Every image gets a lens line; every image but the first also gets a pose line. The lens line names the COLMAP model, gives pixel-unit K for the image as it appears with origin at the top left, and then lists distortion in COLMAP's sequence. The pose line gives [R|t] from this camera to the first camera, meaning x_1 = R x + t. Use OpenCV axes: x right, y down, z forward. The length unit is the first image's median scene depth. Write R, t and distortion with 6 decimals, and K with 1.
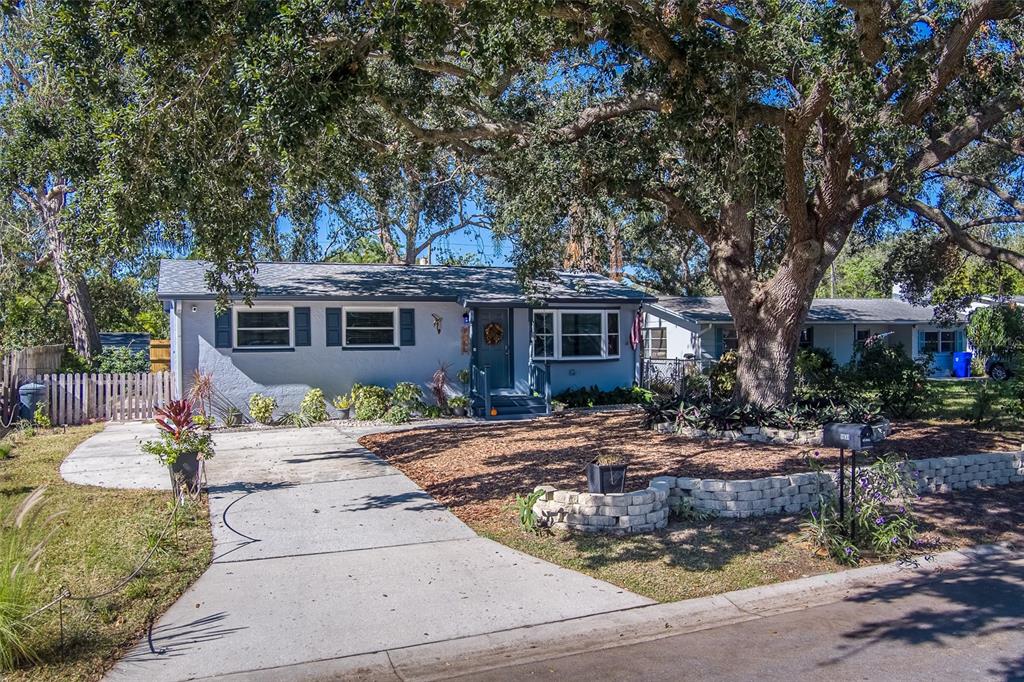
lens RADIAL K [[489.0, 0, 520.8], [0, 489.0, 335.1], [0, 0, 1]] dist [-0.006121, -0.001512]
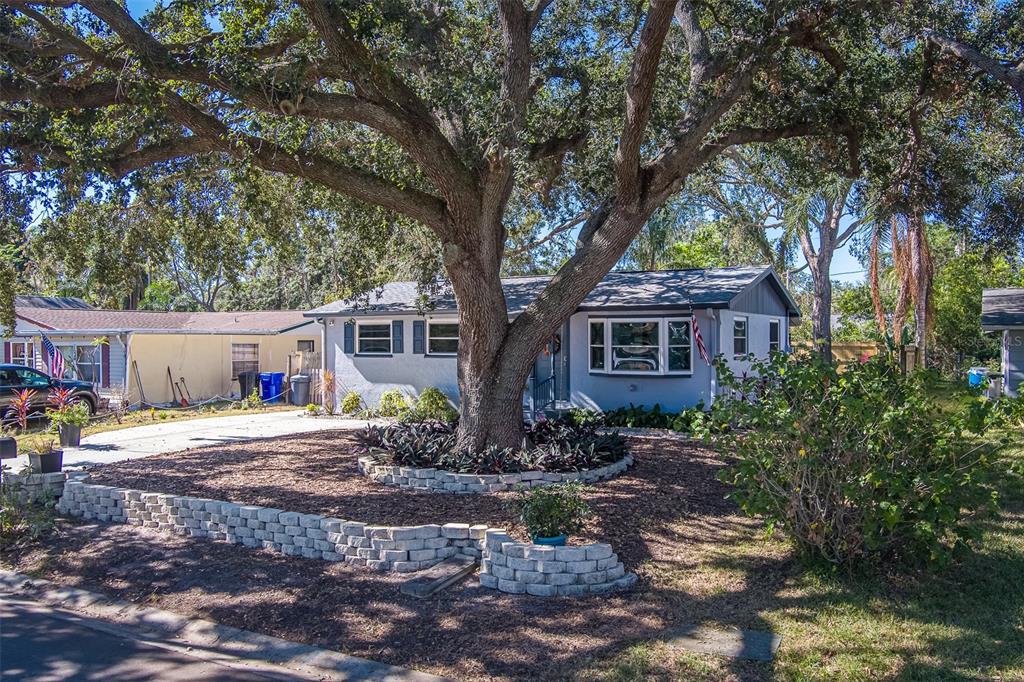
lens RADIAL K [[489.0, 0, 519.2], [0, 489.0, 343.4], [0, 0, 1]] dist [-0.006121, -0.001512]
pose [[0.856406, 0.008967, -0.516225, 0.417304], [-0.010047, 0.999949, 0.000702, -0.004459], [0.516205, 0.004586, 0.856453, 0.130346]]
